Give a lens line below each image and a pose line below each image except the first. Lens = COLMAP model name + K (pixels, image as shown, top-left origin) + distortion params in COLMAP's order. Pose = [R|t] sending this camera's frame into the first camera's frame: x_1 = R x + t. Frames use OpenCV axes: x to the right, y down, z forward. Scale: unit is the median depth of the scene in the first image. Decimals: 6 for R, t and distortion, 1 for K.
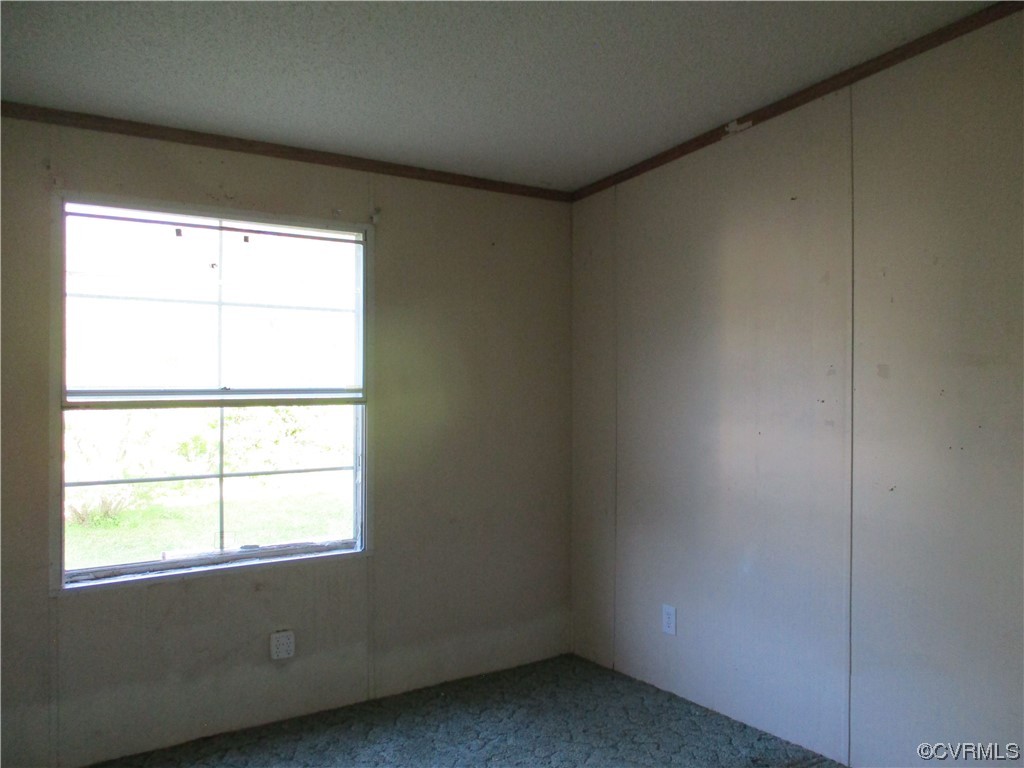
lens RADIAL K [[892.2, 0, 512.0], [0, 892.2, 384.0], [0, 0, 1]] dist [0.031586, -0.006378]
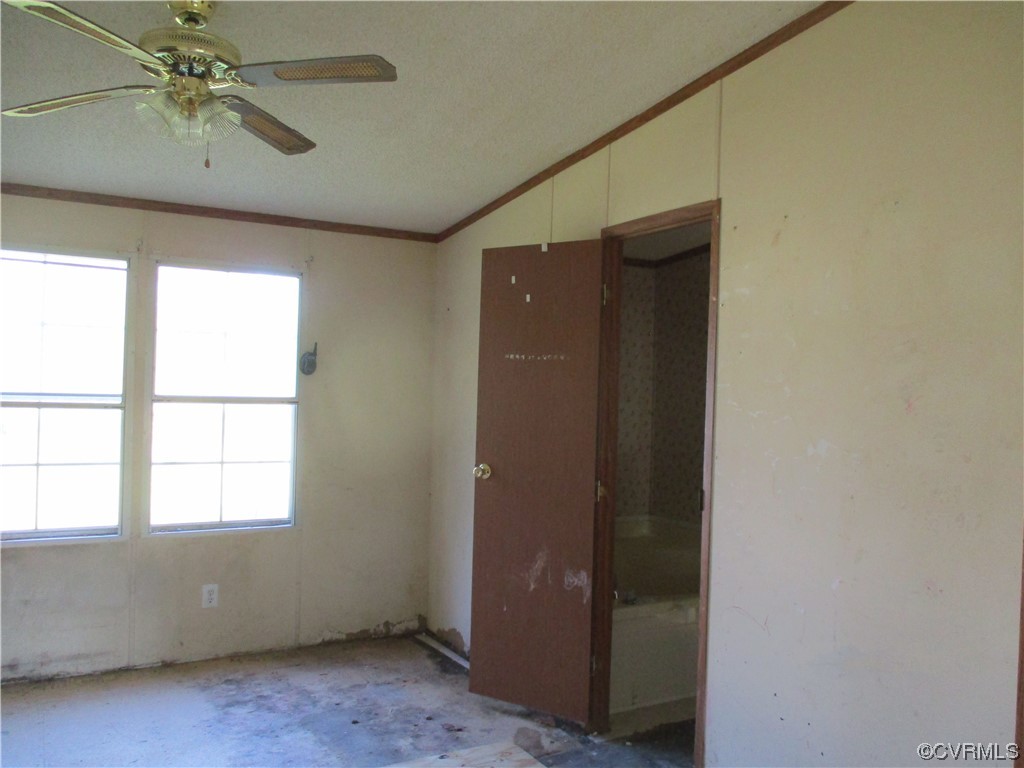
lens RADIAL K [[613.4, 0, 512.0], [0, 613.4, 384.0], [0, 0, 1]] dist [-0.003961, -0.000035]
pose [[0.971943, 0.013691, -0.234818, 0.384938], [-0.020593, 0.999424, -0.026966, 0.001703], [0.234314, 0.031045, 0.971665, 0.265696]]
